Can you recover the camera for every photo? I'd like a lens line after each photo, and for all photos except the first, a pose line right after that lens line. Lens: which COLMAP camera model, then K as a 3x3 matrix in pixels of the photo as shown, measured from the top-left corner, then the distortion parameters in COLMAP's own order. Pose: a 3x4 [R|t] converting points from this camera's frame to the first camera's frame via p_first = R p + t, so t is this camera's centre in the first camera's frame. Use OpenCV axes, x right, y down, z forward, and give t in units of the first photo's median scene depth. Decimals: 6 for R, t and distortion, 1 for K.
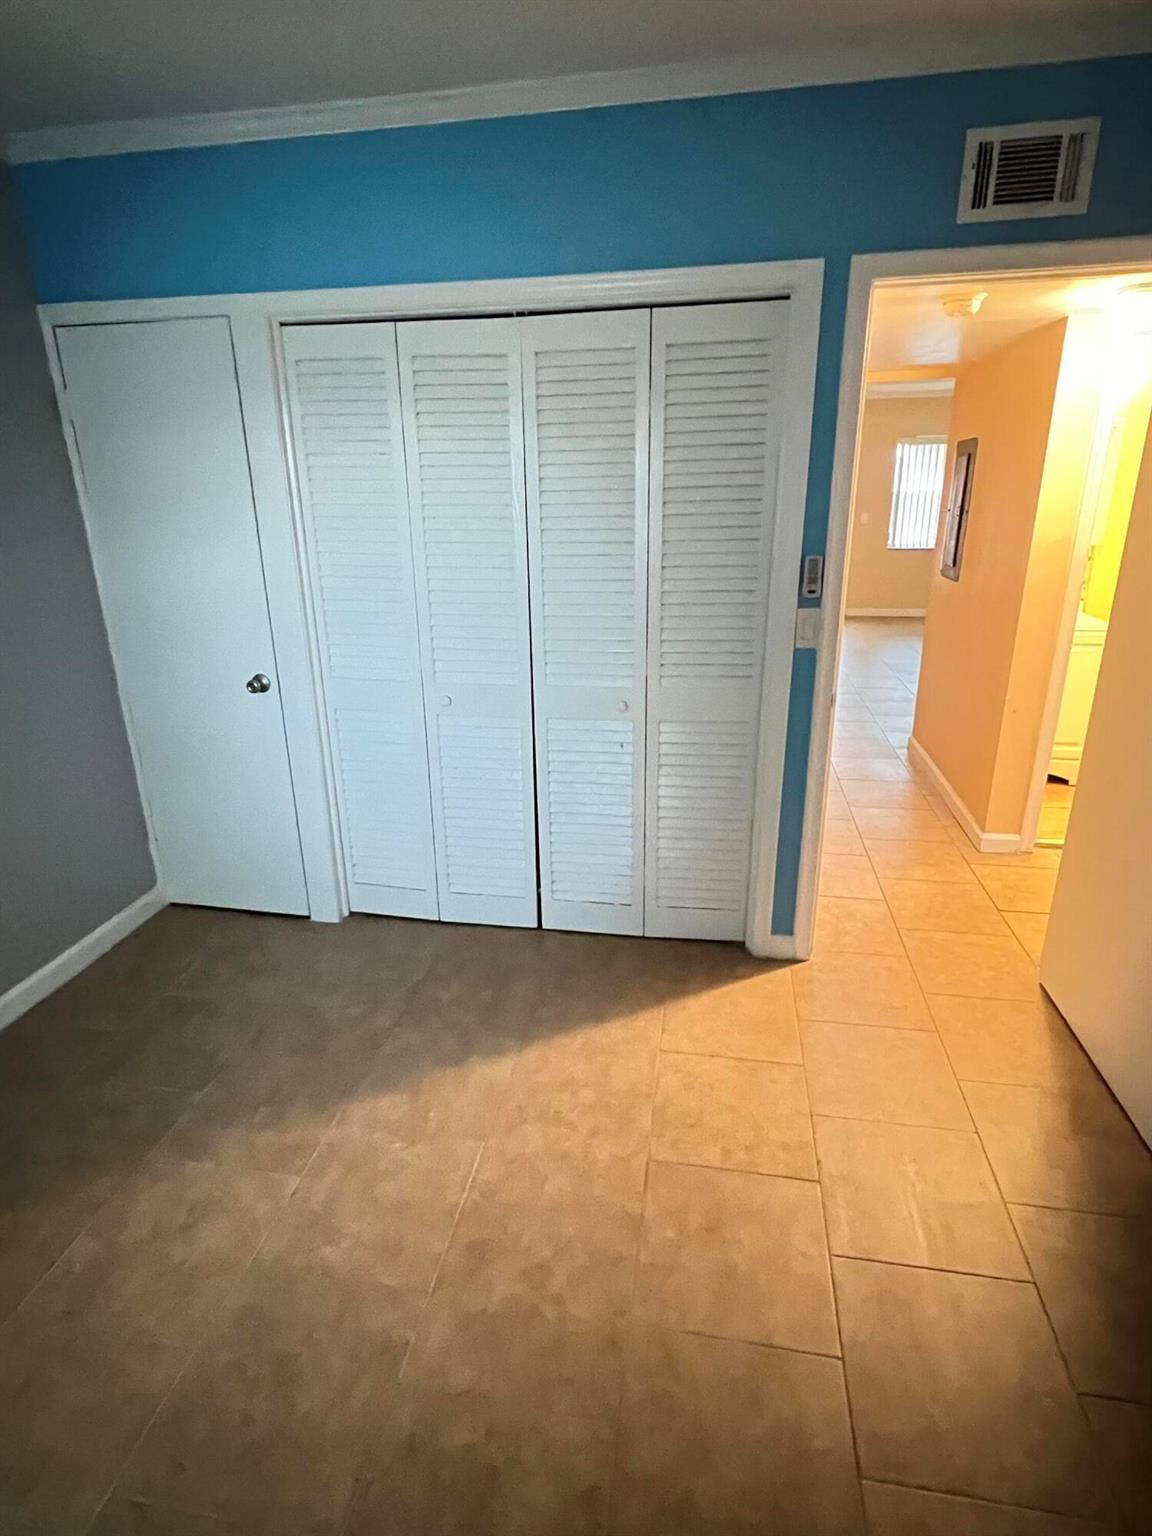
lens RADIAL K [[801.0, 0, 578.8], [0, 801.0, 757.1], [0, 0, 1]] dist [-0.000750, 0.000813]
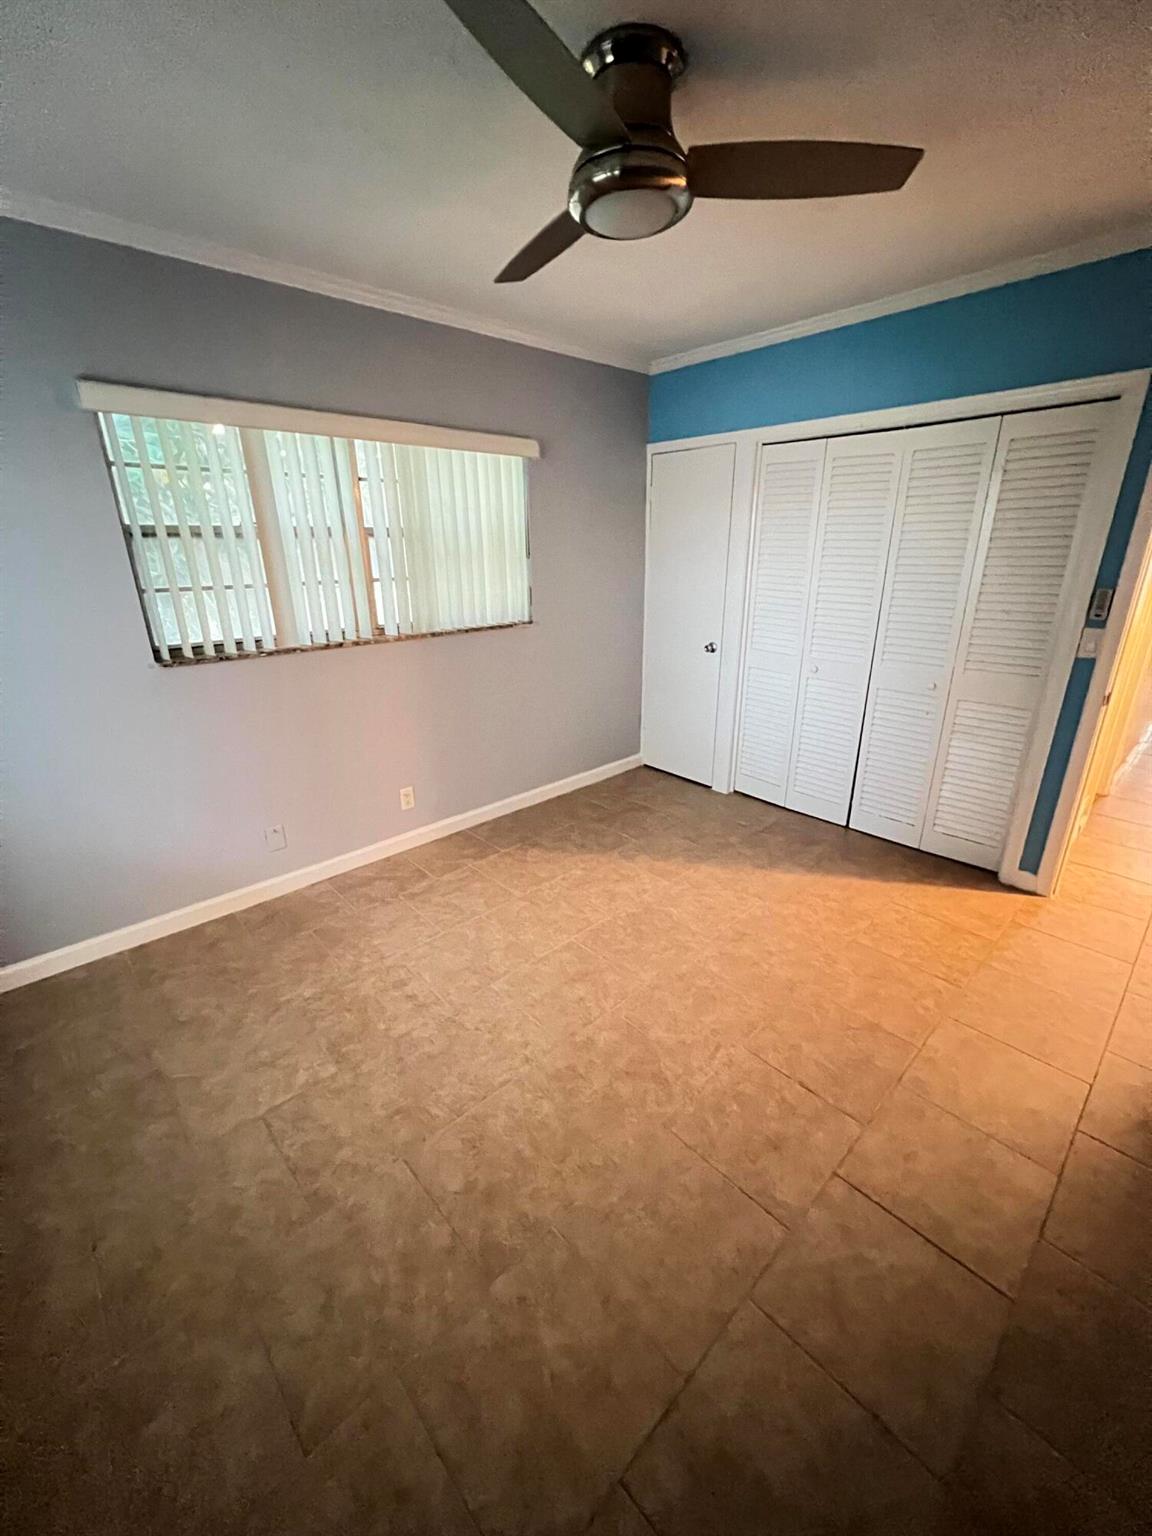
lens RADIAL K [[610.3, 0, 578.3], [0, 610.3, 762.4], [0, 0, 1]] dist [-0.011415, -0.000008]
pose [[0.795708, 0.208345, -0.568718, 0.200936], [-0.194058, 0.977172, 0.086468, 0.103312], [0.573751, 0.041561, 0.817975, -0.285889]]
